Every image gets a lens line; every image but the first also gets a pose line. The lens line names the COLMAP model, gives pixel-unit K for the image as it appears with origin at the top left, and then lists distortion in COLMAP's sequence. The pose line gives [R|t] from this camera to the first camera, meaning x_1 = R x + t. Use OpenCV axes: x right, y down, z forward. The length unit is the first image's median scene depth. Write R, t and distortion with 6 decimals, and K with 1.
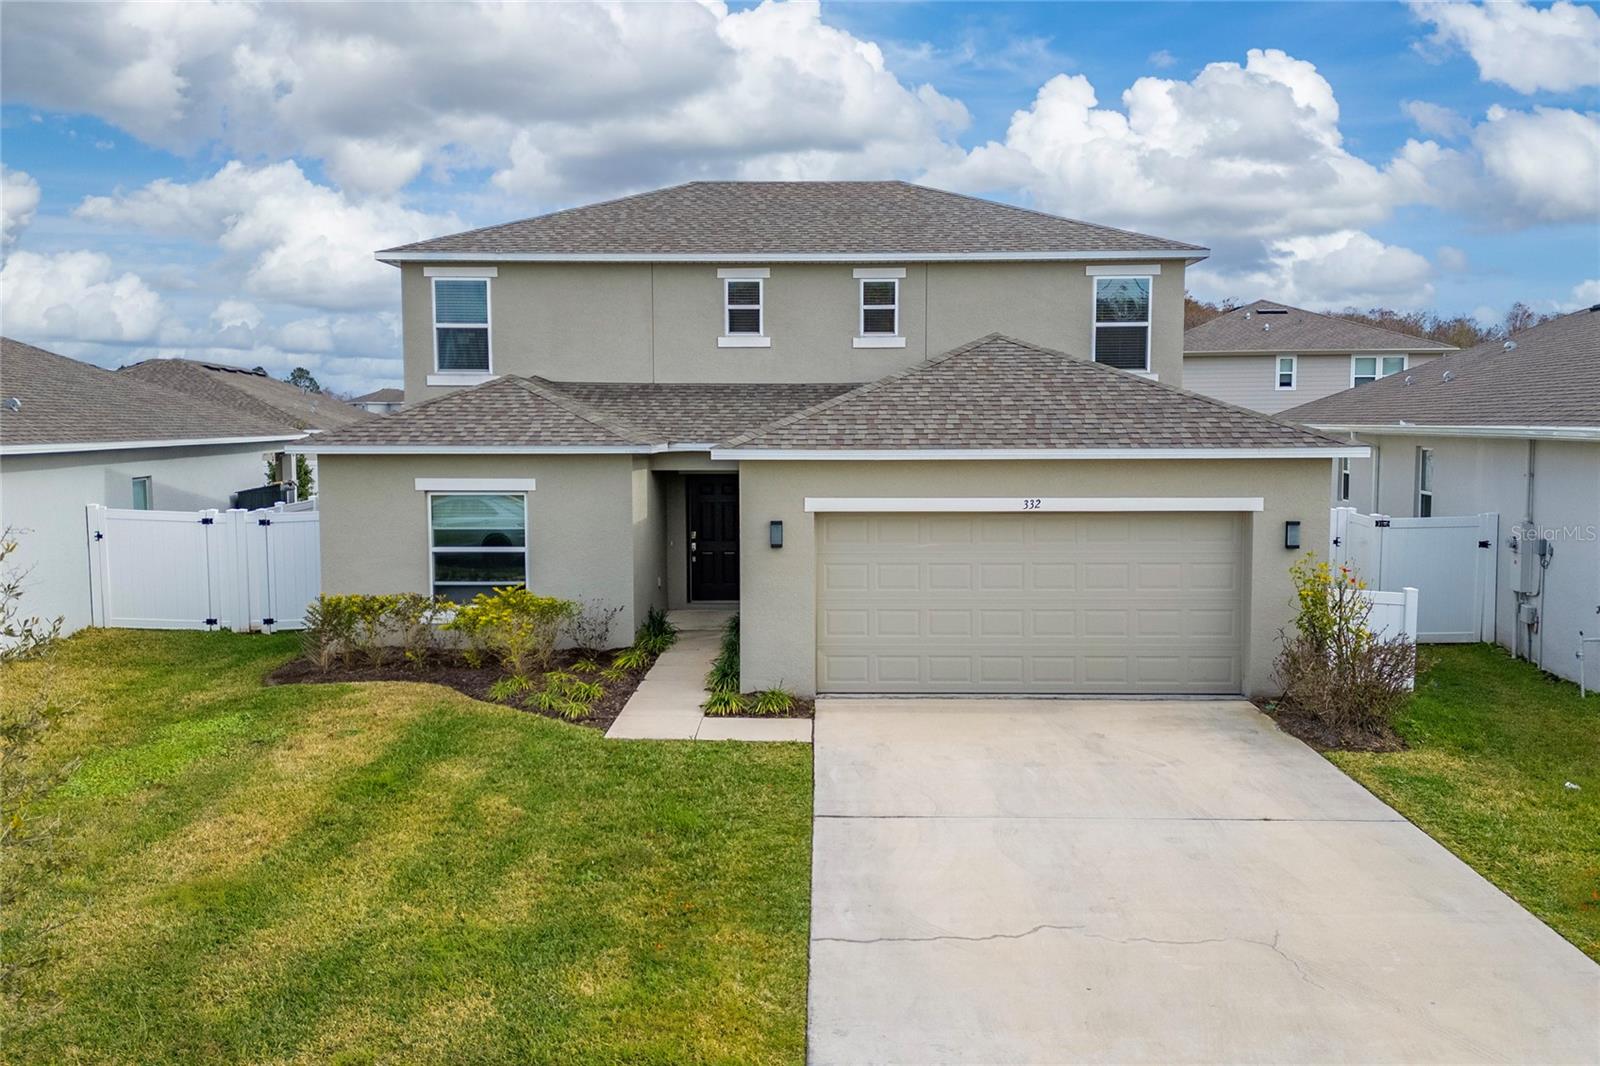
lens RADIAL K [[1322.2, 0, 811.3], [0, 1322.2, 536.7], [0, 0, 1]] dist [0.074665, -0.047449]
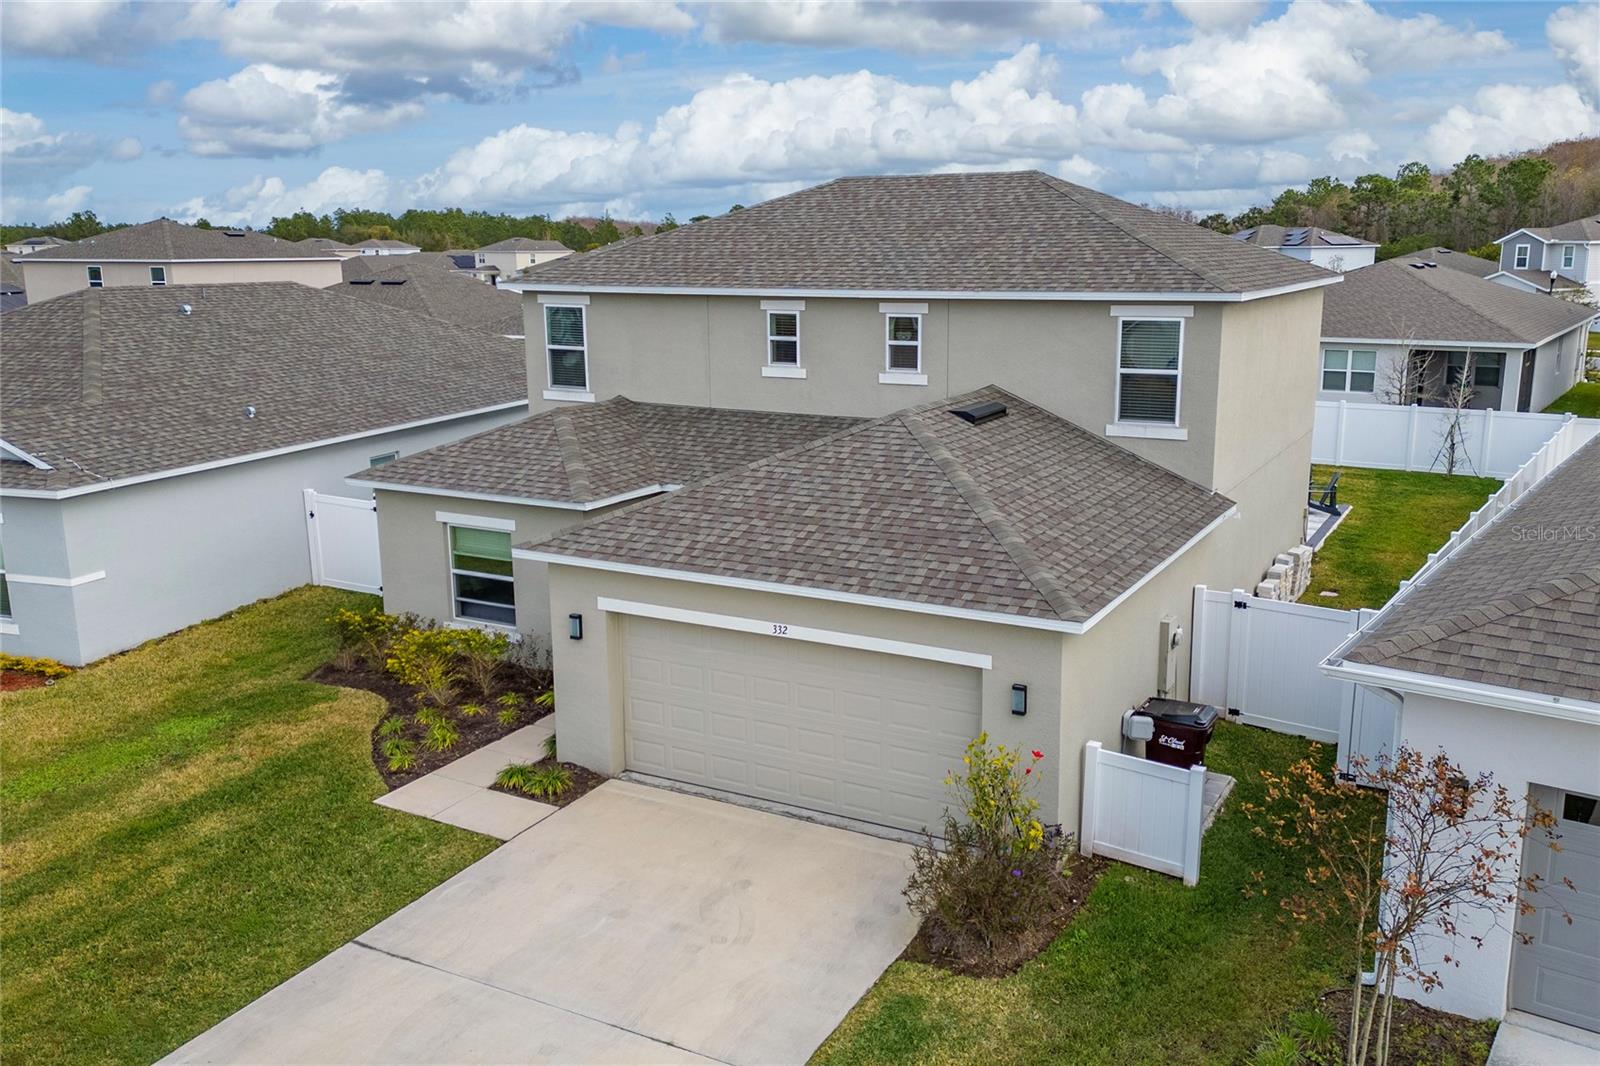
lens RADIAL K [[1322.2, 0, 841.4], [0, 1322.2, 533.4], [0, 0, 1]] dist [0.074665, -0.047449]
pose [[0.888946, 0.095602, -0.447923, 0.542945], [-0.036673, 0.989690, 0.138453, -0.198220], [0.456541, -0.106651, 0.883287, 0.124689]]
